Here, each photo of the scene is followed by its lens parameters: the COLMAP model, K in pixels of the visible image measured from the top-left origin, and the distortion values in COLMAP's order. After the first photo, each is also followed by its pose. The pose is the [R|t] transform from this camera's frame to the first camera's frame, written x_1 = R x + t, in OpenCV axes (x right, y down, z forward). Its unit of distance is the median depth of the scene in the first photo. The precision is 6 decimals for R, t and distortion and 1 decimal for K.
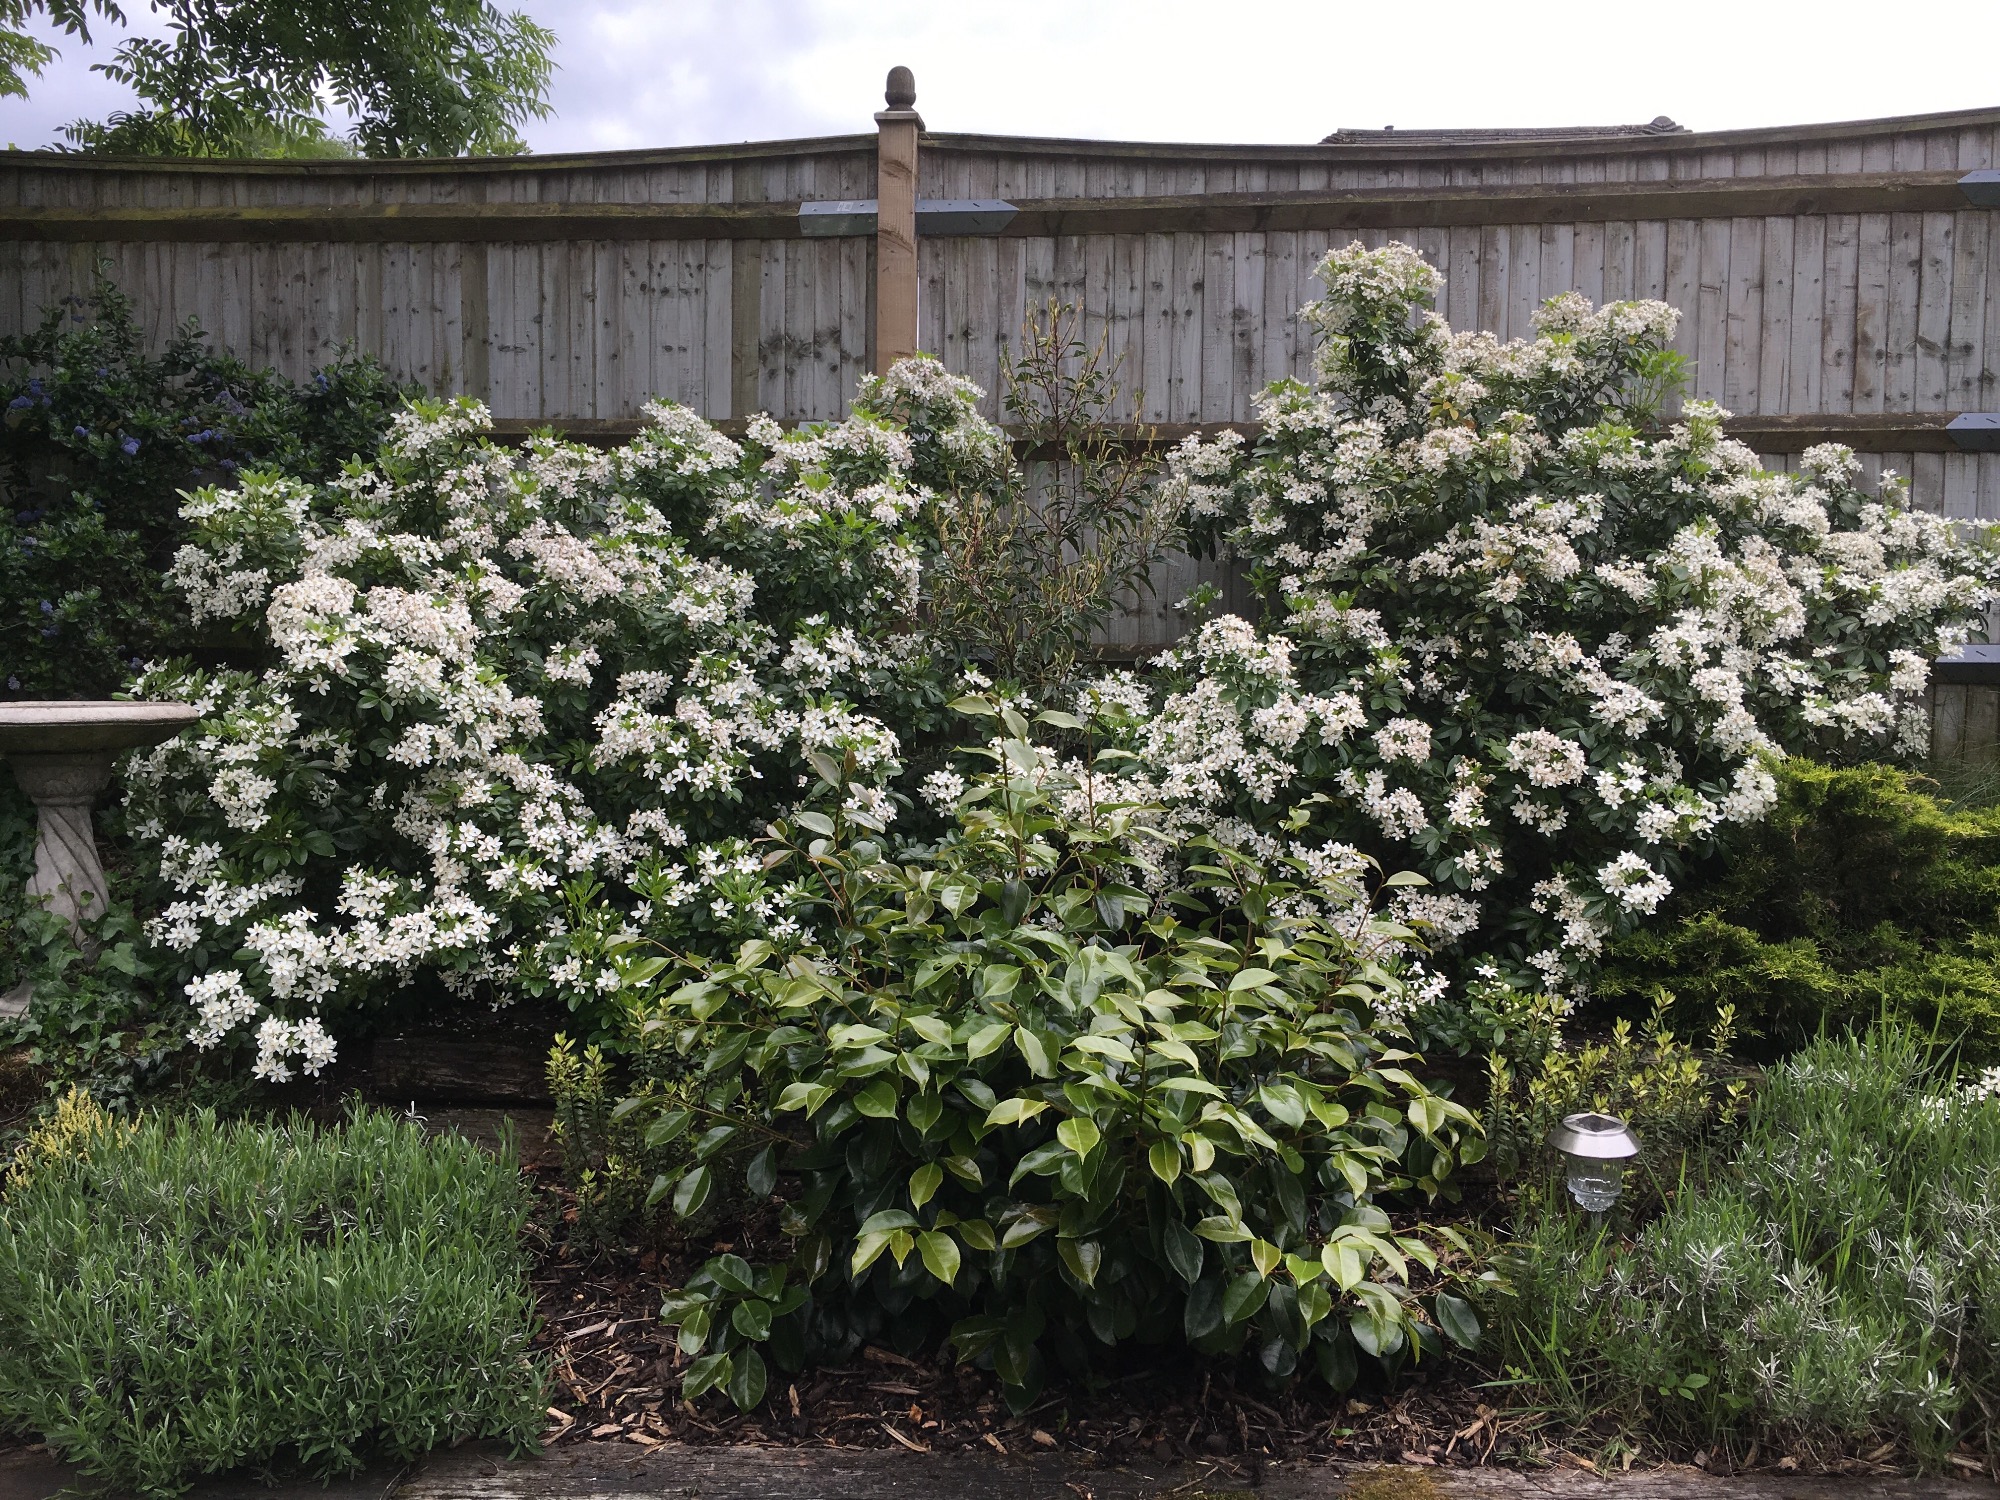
lens RADIAL K [[1707.6, 0, 1008.9], [0, 1707.6, 749.6], [0, 0, 1]] dist [0.070966, -0.097678]
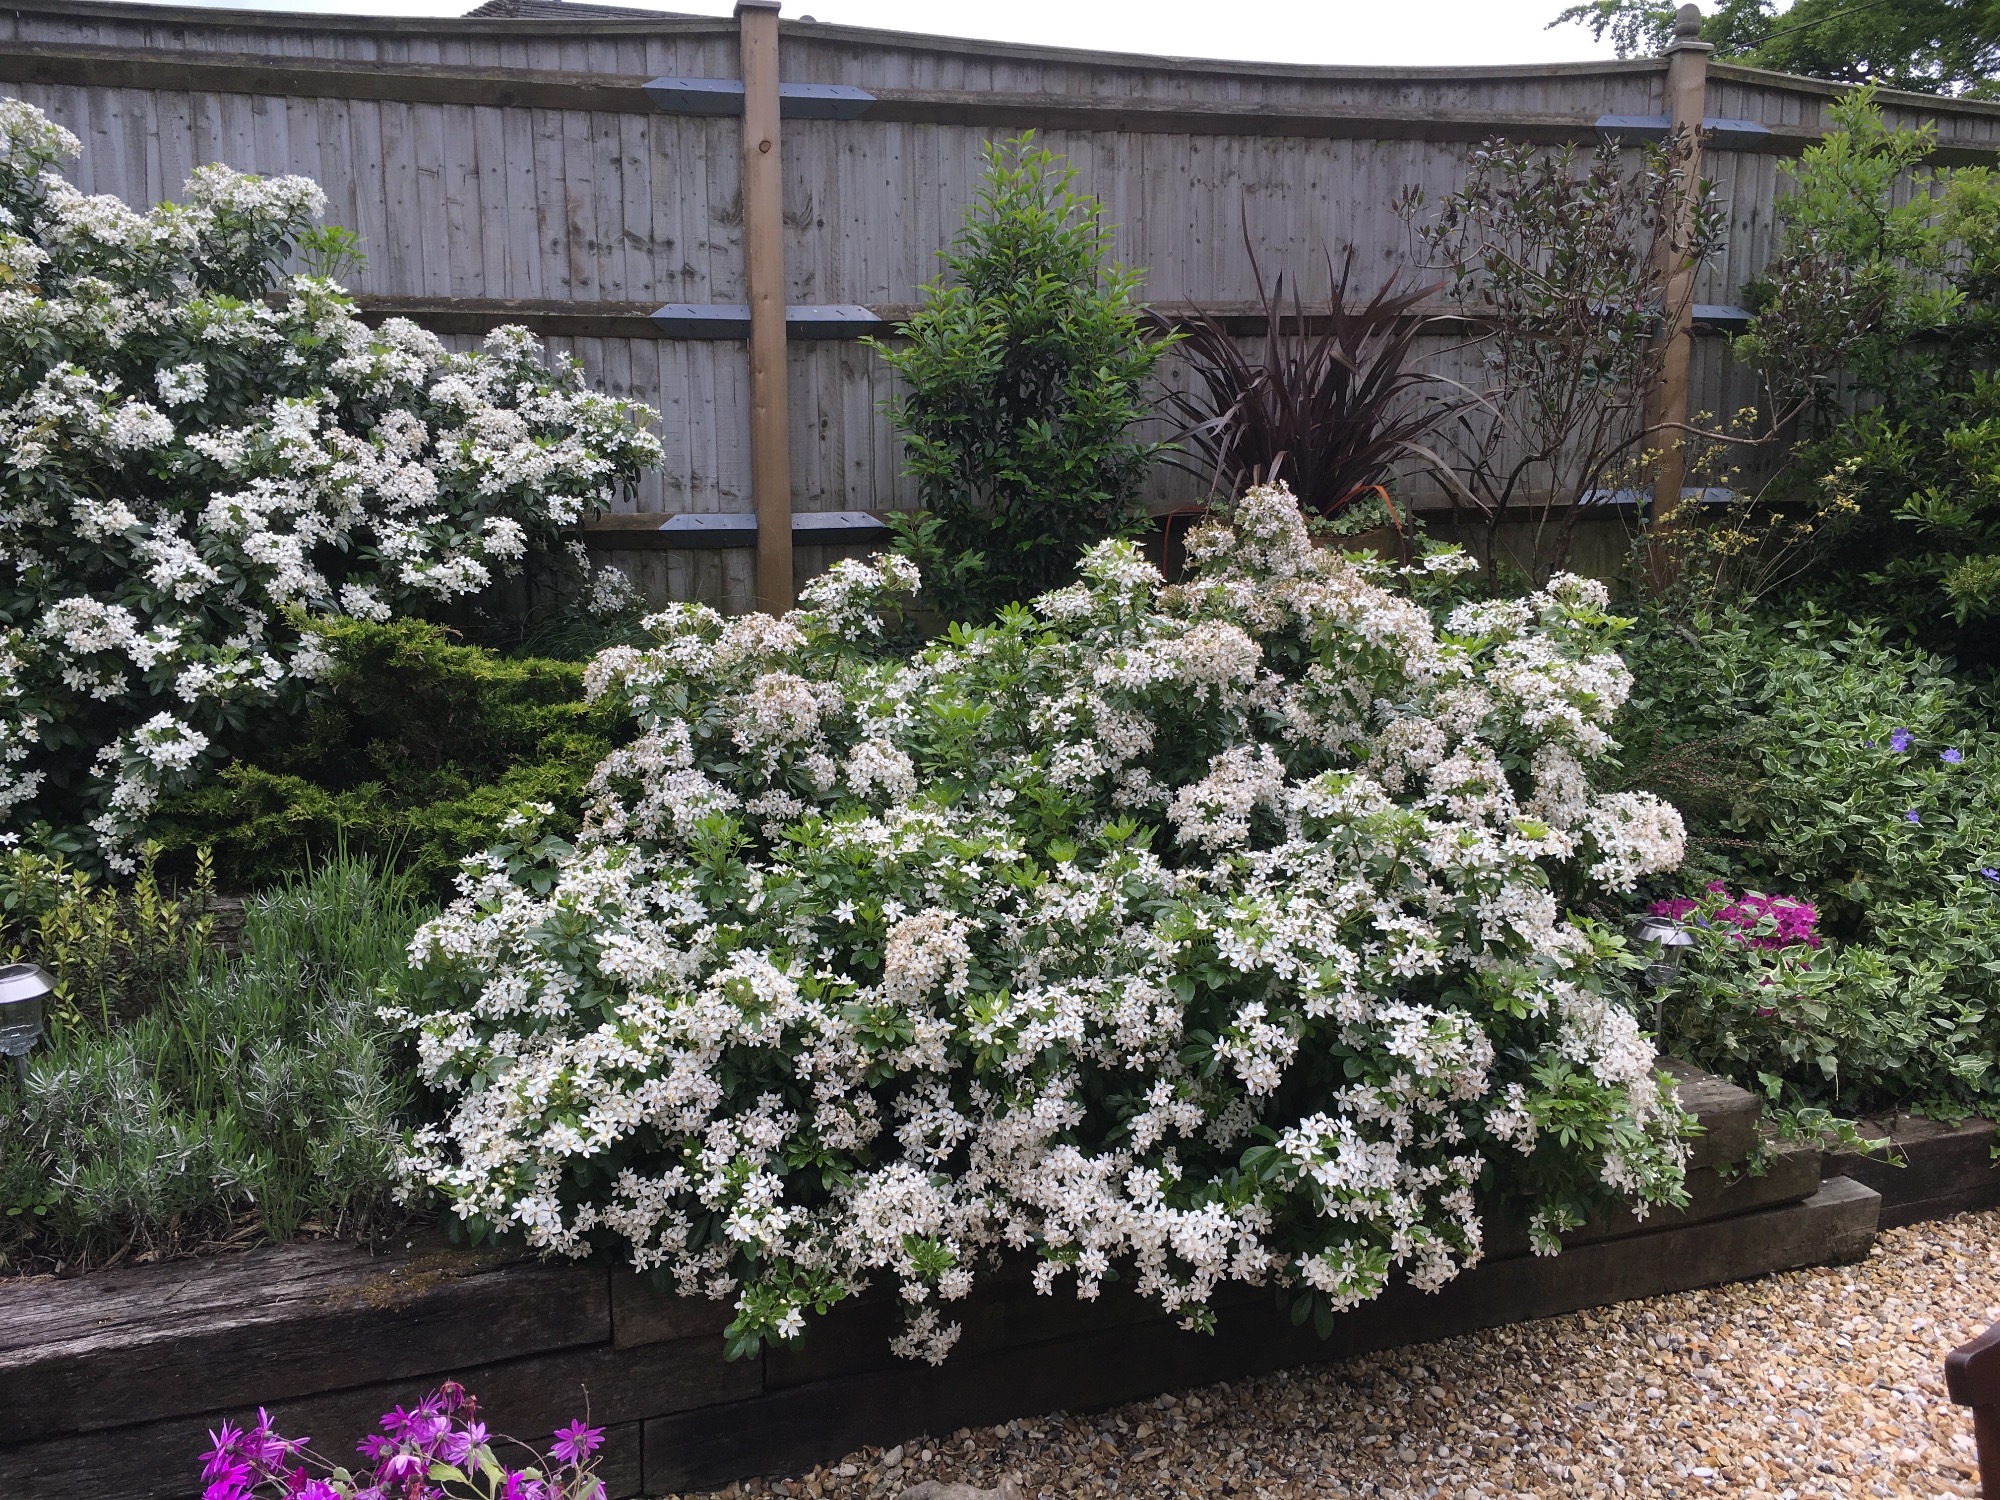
lens RADIAL K [[1707.6, 0, 1005.5], [0, 1707.6, 754.3], [0, 0, 1]] dist [0.070966, -0.097678]
pose [[0.926030, -0.065200, 0.371776, 0.390448], [0.041883, 0.996635, 0.070463, 0.029169], [-0.375119, -0.049680, 0.925645, -0.134649]]
